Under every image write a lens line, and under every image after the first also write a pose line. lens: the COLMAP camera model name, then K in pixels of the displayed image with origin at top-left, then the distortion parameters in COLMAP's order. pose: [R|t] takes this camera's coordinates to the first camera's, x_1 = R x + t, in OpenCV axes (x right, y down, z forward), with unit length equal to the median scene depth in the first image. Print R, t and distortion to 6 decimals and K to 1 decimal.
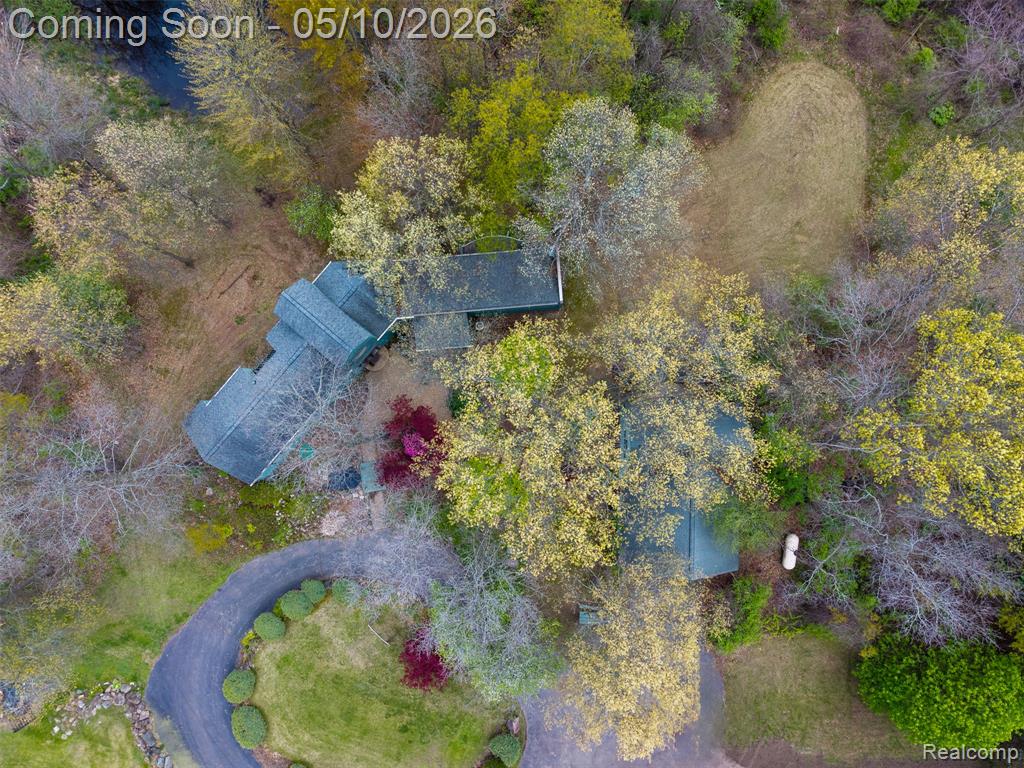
lens RADIAL K [[705.0, 0, 512.0], [0, 705.0, 384.0], [0, 0, 1]] dist [0.007514, -0.003126]
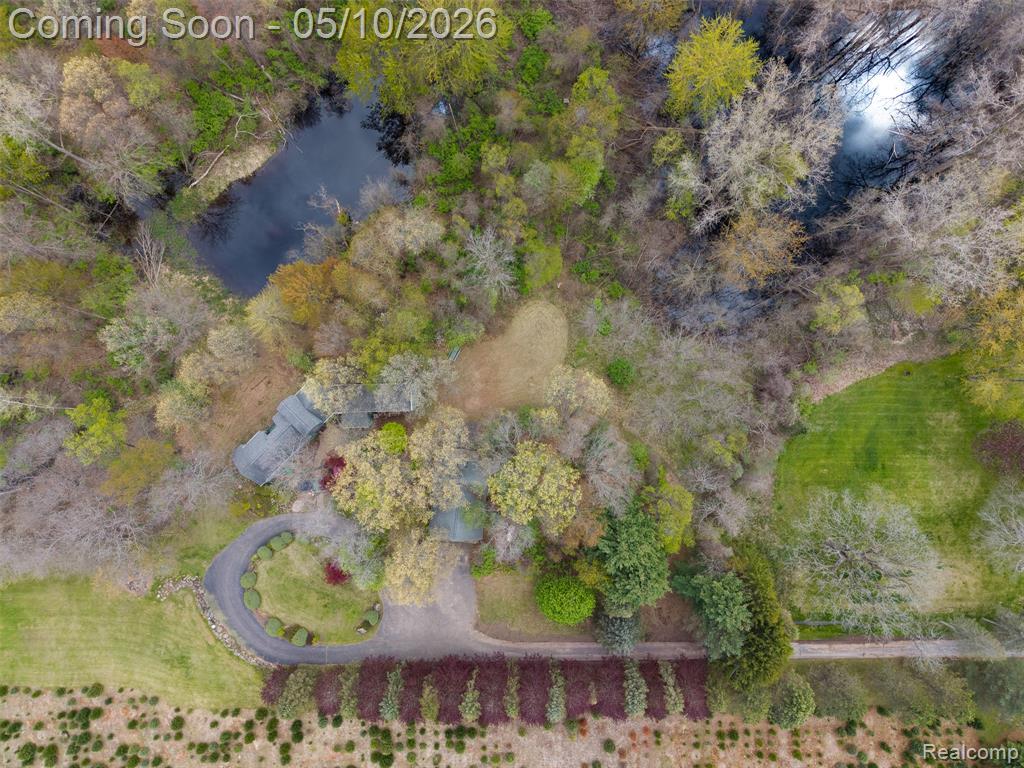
lens RADIAL K [[705.0, 0, 512.0], [0, 705.0, 384.0], [0, 0, 1]] dist [0.007514, -0.003126]
pose [[0.997617, 0.068967, -0.002052, 0.359981], [-0.068955, 0.997605, 0.005364, -0.220099], [0.002417, -0.005210, 0.999984, -1.095653]]
